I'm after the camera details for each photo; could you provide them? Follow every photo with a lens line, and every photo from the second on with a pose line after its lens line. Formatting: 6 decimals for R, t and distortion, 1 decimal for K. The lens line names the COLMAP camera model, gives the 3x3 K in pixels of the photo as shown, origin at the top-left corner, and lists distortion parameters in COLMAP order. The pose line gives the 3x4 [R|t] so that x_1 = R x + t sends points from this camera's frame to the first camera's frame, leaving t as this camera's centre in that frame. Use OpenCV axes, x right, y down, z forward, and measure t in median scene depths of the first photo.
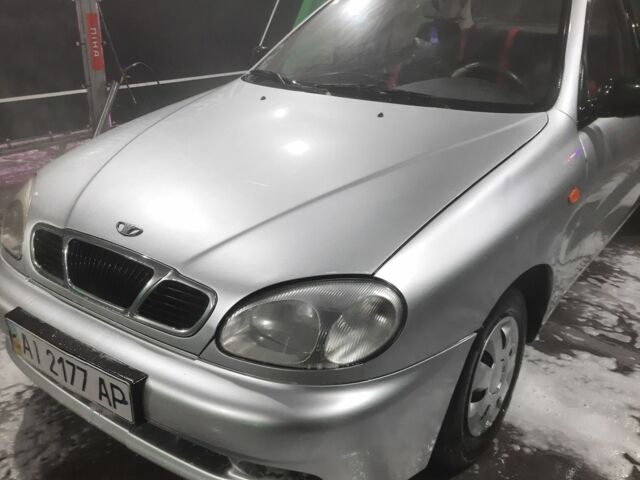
lens RADIAL K [[611.9, 0, 320.0], [0, 611.9, 240.0], [0, 0, 1]] dist [0.047562, 0.001332]
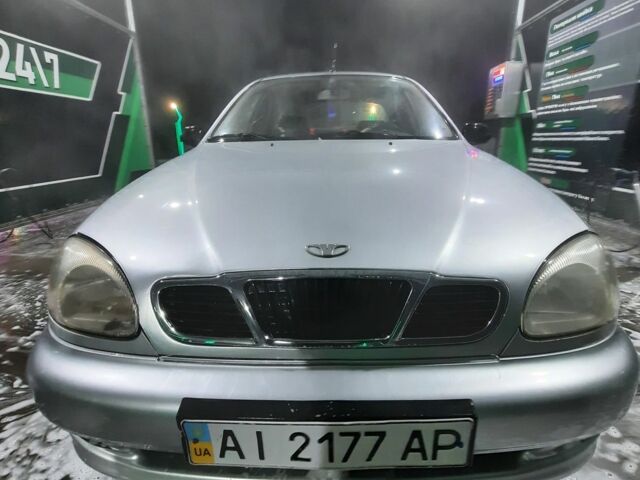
lens RADIAL K [[347.5, 0, 328.5], [0, 347.5, 245.9], [0, 0, 1]] dist [-0.013338, -0.000884]
pose [[0.817290, -0.193910, 0.542619, -0.400029], [0.238109, 0.971169, -0.011583, -0.011809], [-0.524729, 0.138669, 0.839899, 0.422280]]
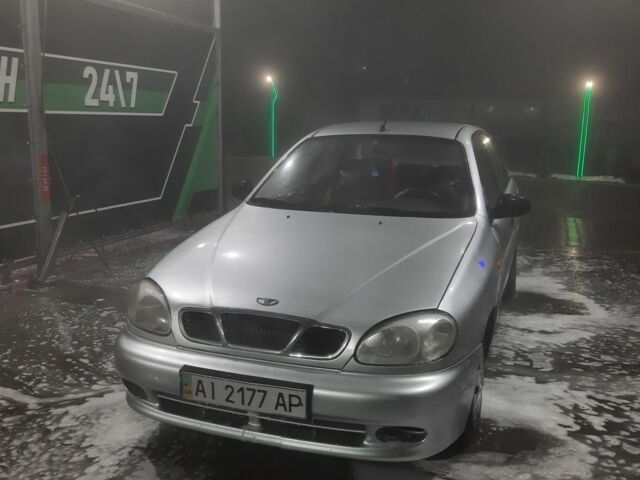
lens RADIAL K [[611.9, 0, 320.0], [0, 611.9, 240.0], [0, 0, 1]] dist [0.047562, 0.001332]
pose [[0.958105, -0.054811, 0.281124, -0.428844], [0.106493, 0.979324, -0.172002, 0.077480], [-0.265884, 0.194733, 0.944132, -0.366604]]
